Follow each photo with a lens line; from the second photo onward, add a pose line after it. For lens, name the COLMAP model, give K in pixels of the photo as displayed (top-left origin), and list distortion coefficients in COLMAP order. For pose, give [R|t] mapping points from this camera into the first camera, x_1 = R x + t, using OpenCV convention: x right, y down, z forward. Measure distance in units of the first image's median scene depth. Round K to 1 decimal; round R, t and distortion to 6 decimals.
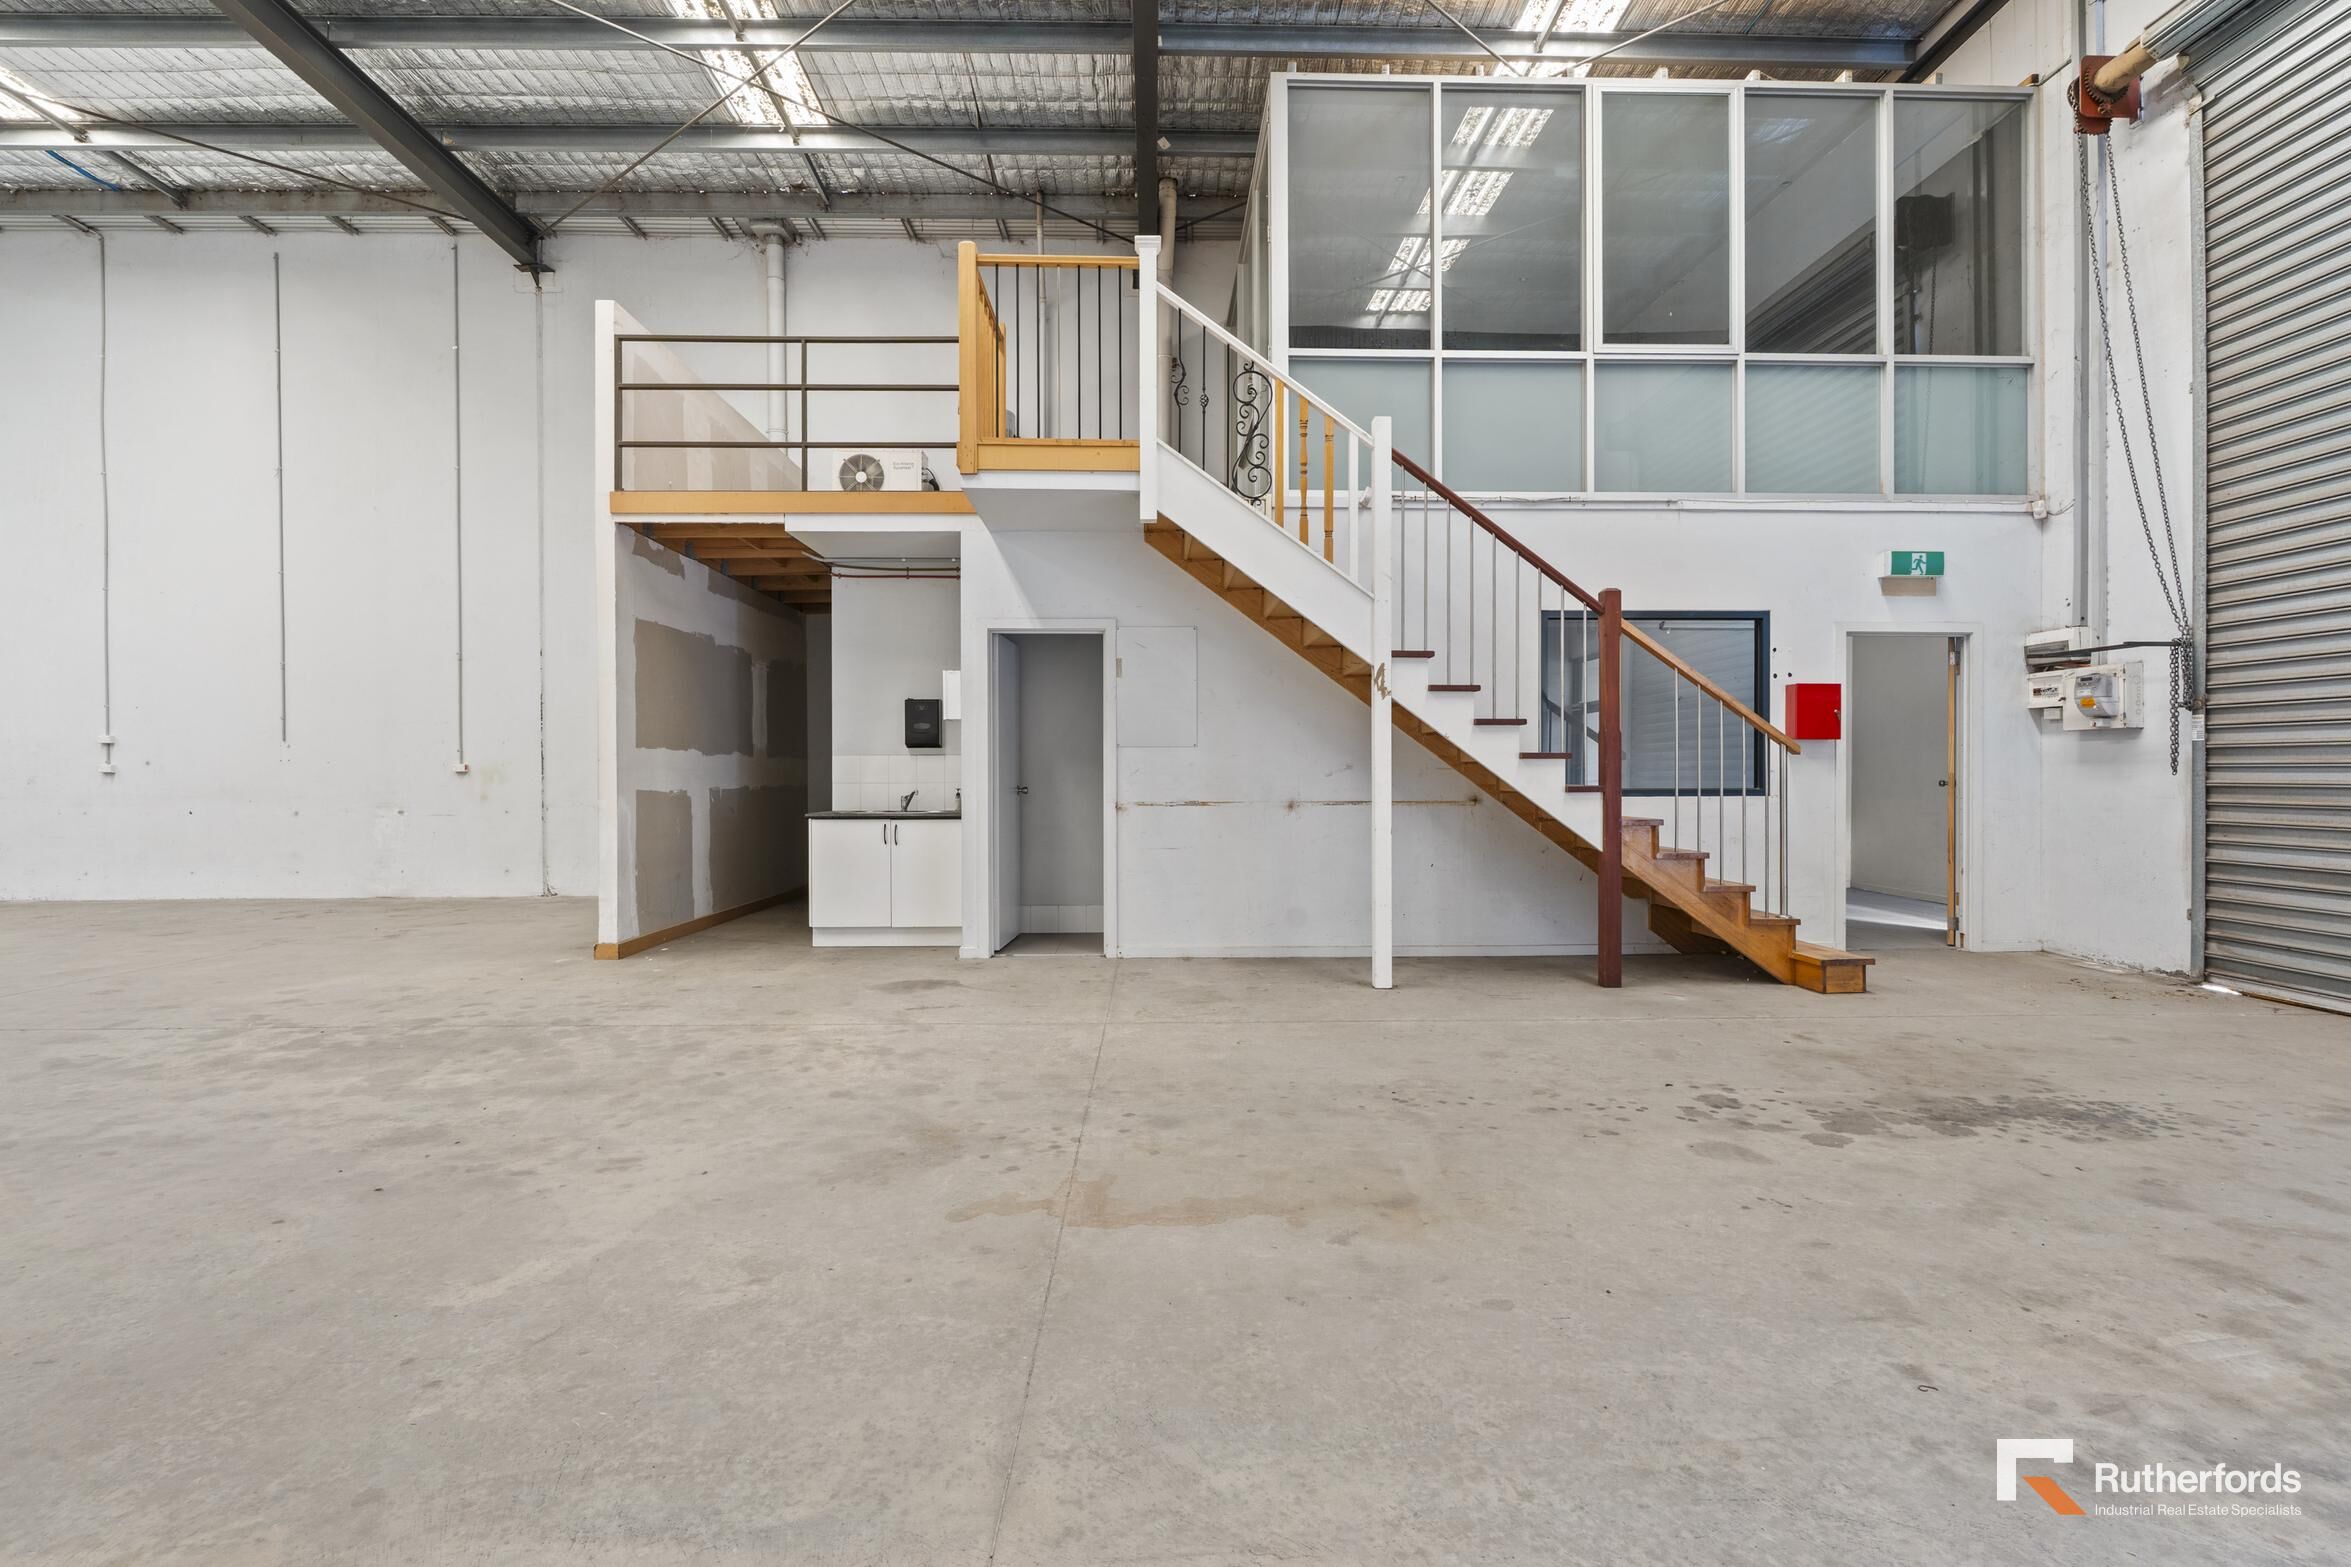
lens RADIAL K [[1028.6, 0, 1175.3], [0, 1028.6, 782.2], [0, 0, 1]] dist [-0.006281, 0.002325]
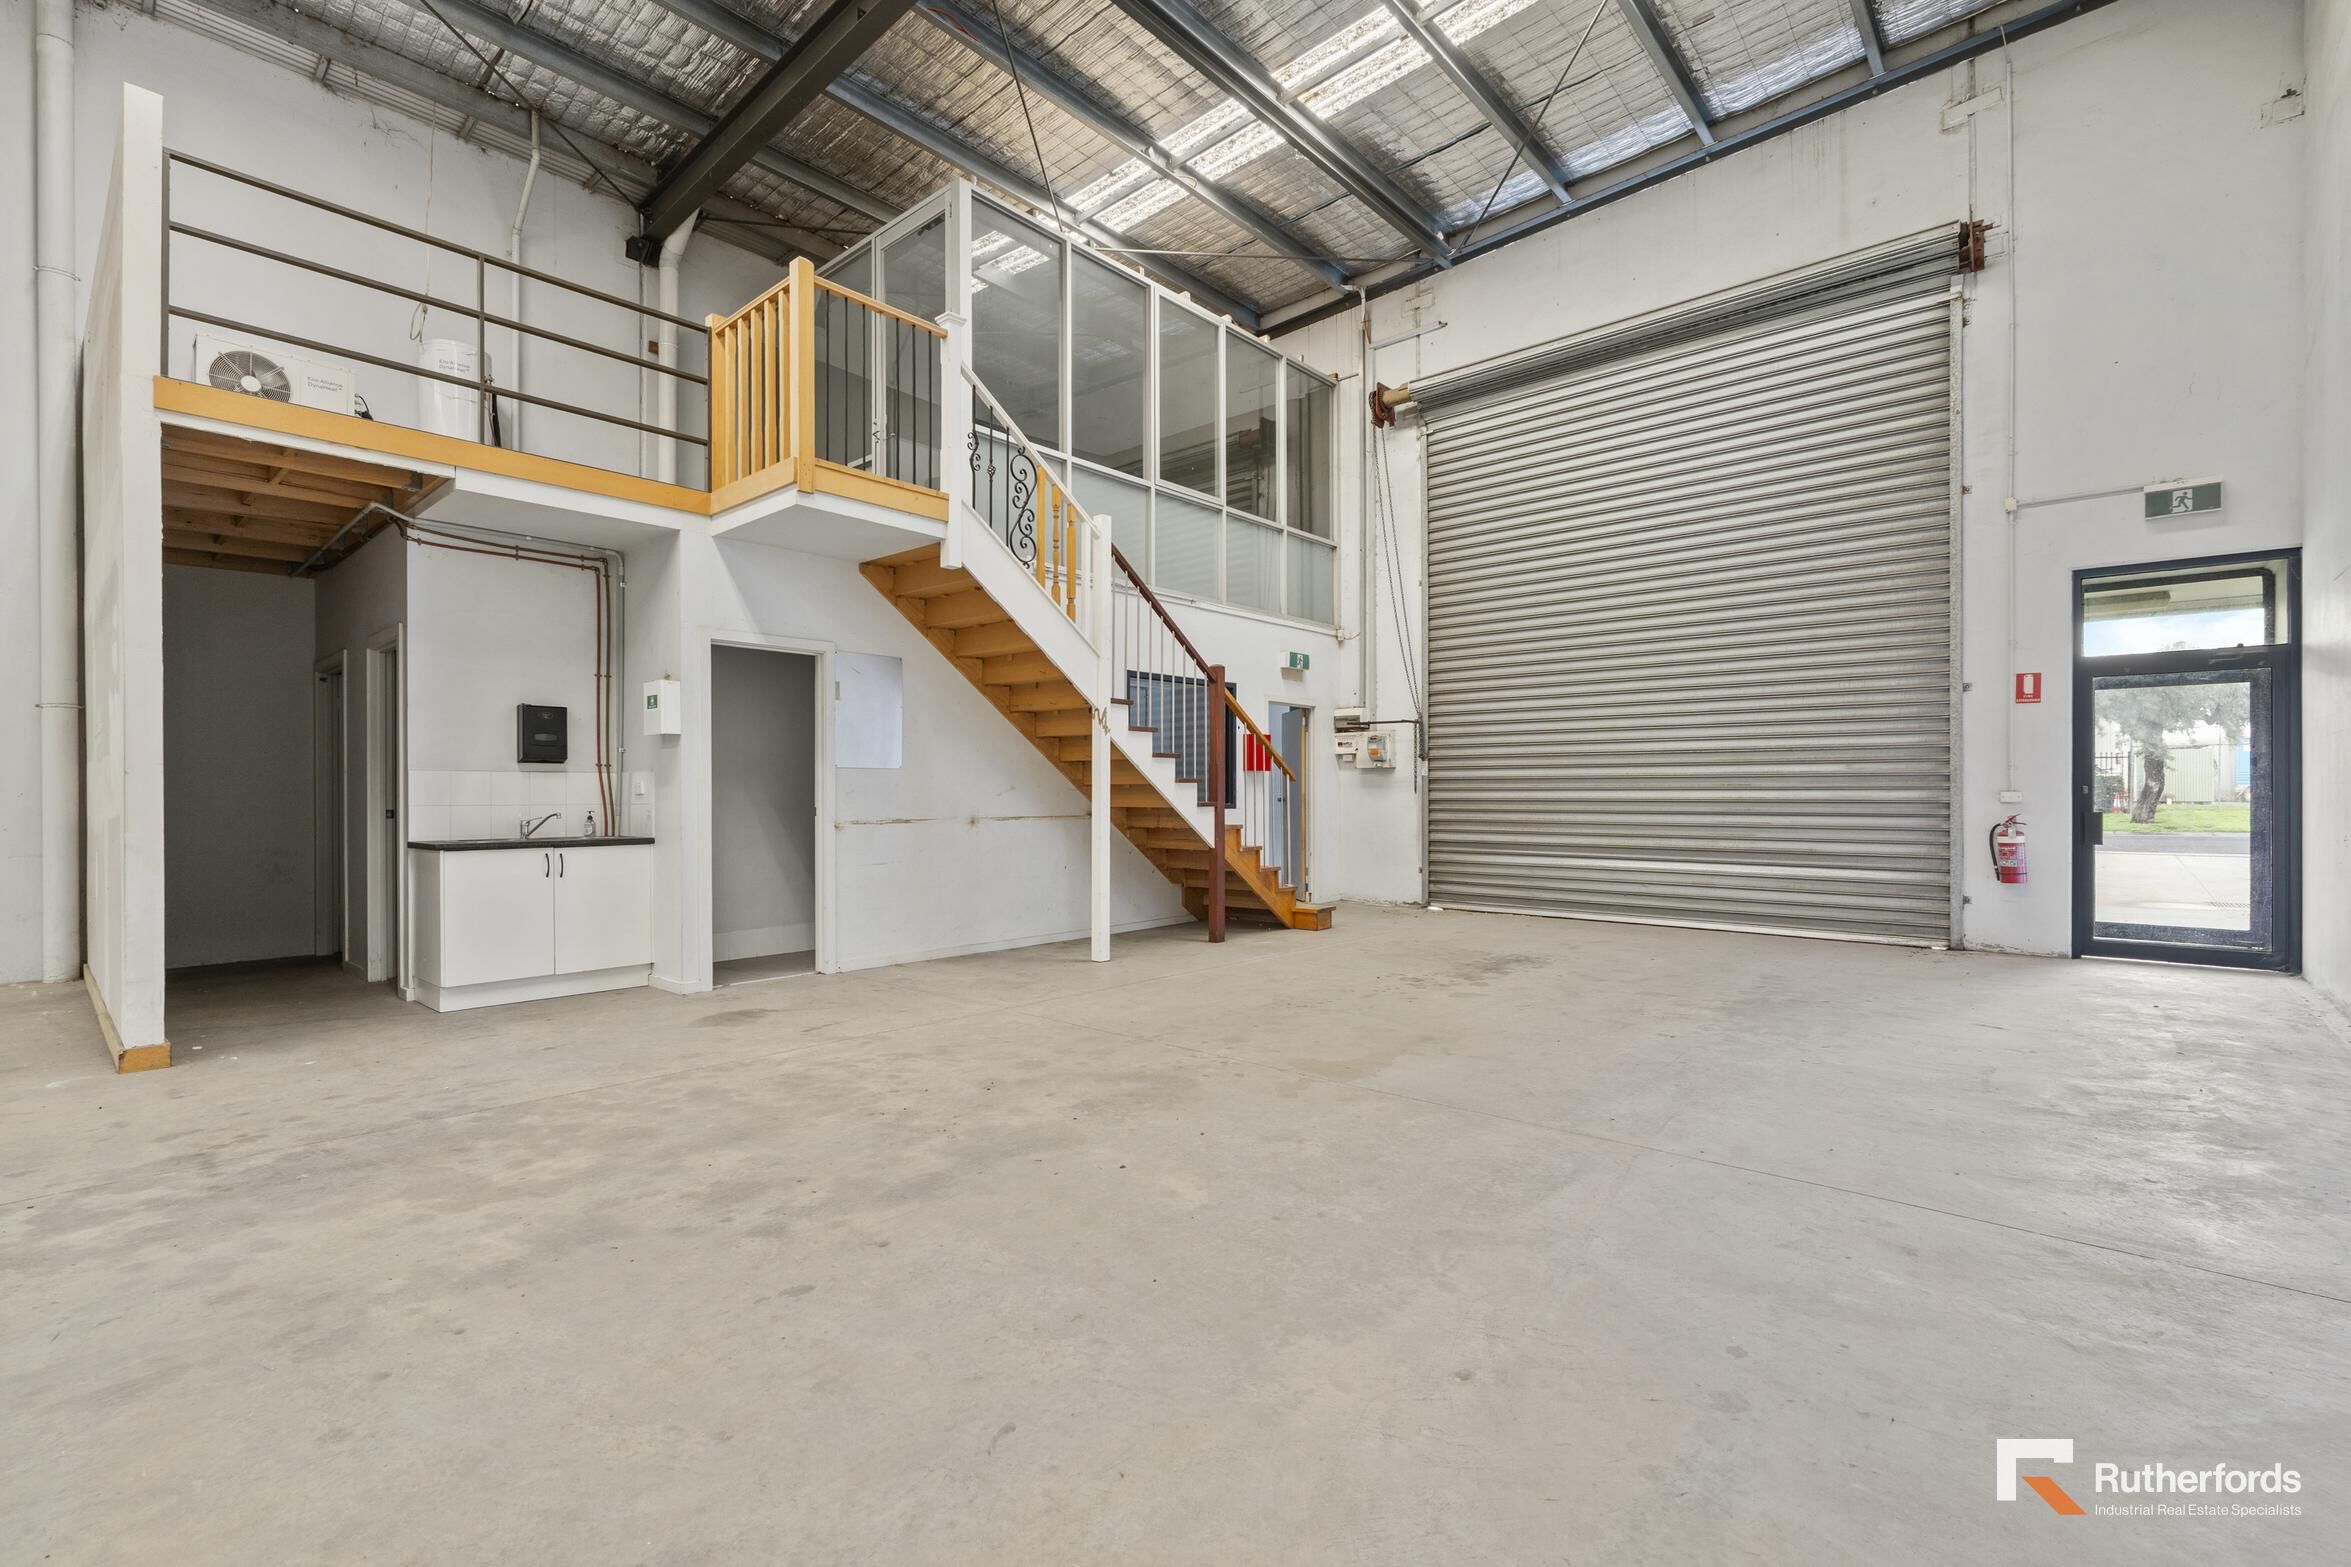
lens RADIAL K [[1028.6, 0, 1184.1], [0, 1028.6, 797.0], [0, 0, 1]] dist [-0.006281, 0.002325]
pose [[0.684616, -0.002601, 0.728899, -0.593686], [0.006743, 0.999973, -0.002764, 0.000631], [-0.728873, 0.006807, 0.684616, 0.045628]]
